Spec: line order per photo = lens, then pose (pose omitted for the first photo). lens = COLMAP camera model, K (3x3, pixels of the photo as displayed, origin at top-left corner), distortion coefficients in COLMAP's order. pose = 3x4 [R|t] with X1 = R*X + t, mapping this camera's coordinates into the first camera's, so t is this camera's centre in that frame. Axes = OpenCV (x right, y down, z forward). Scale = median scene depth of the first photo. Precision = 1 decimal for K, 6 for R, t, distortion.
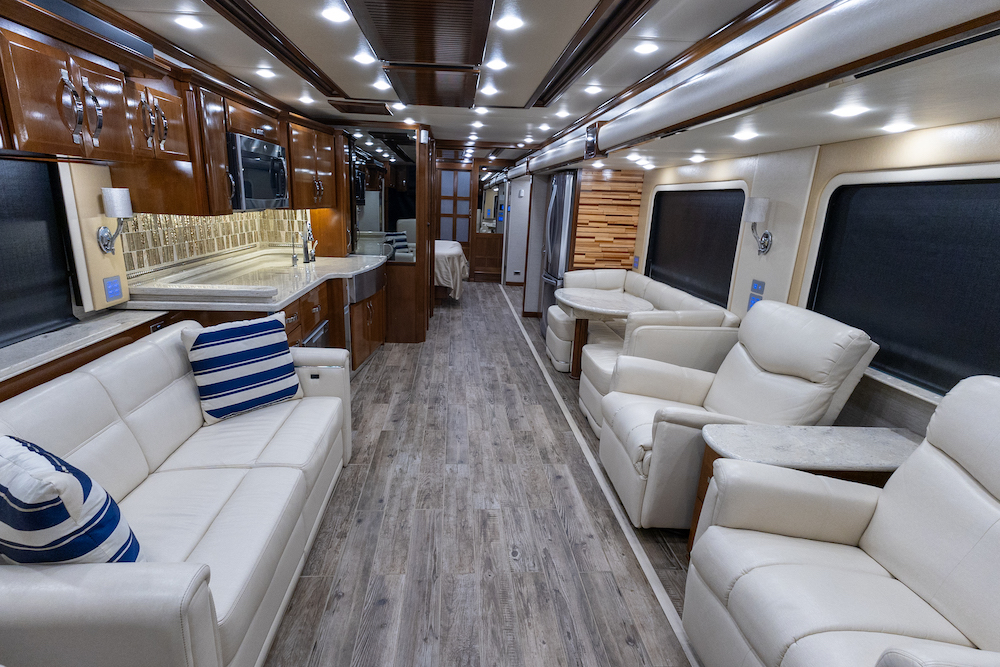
lens RADIAL K [[510.3, 0, 494.9], [0, 510.3, 339.9], [0, 0, 1]] dist [0.022711, -0.004627]
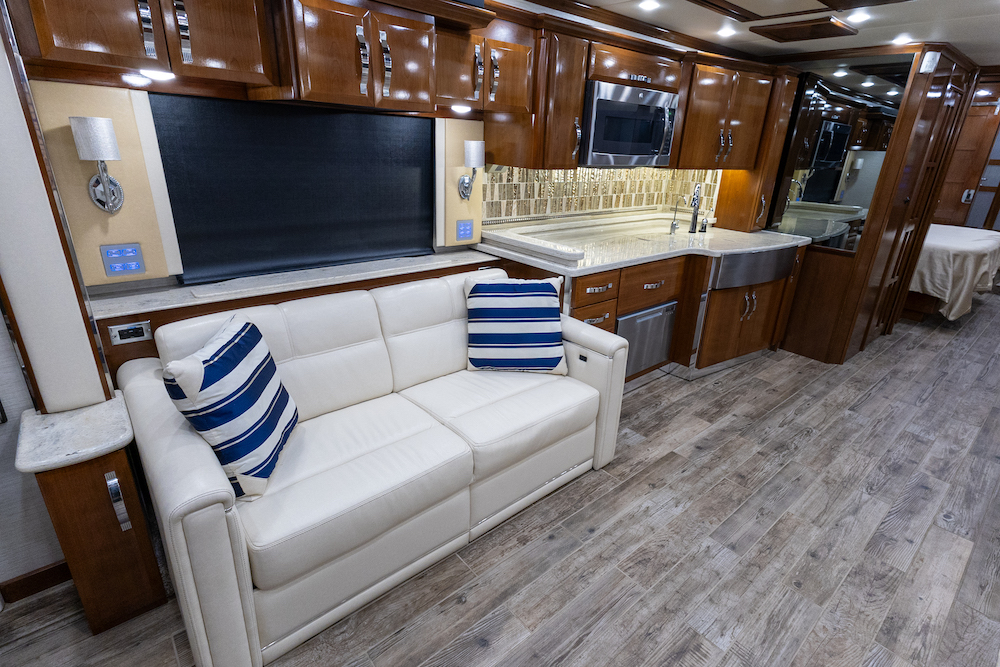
lens RADIAL K [[510.3, 0, 502.0], [0, 510.3, 326.2], [0, 0, 1]] dist [0.022711, -0.004627]
pose [[0.589193, 0.266480, -0.762784, 0.199975], [-0.239369, 0.959238, 0.150217, -0.072814], [0.771721, 0.094080, 0.628963, 0.314767]]
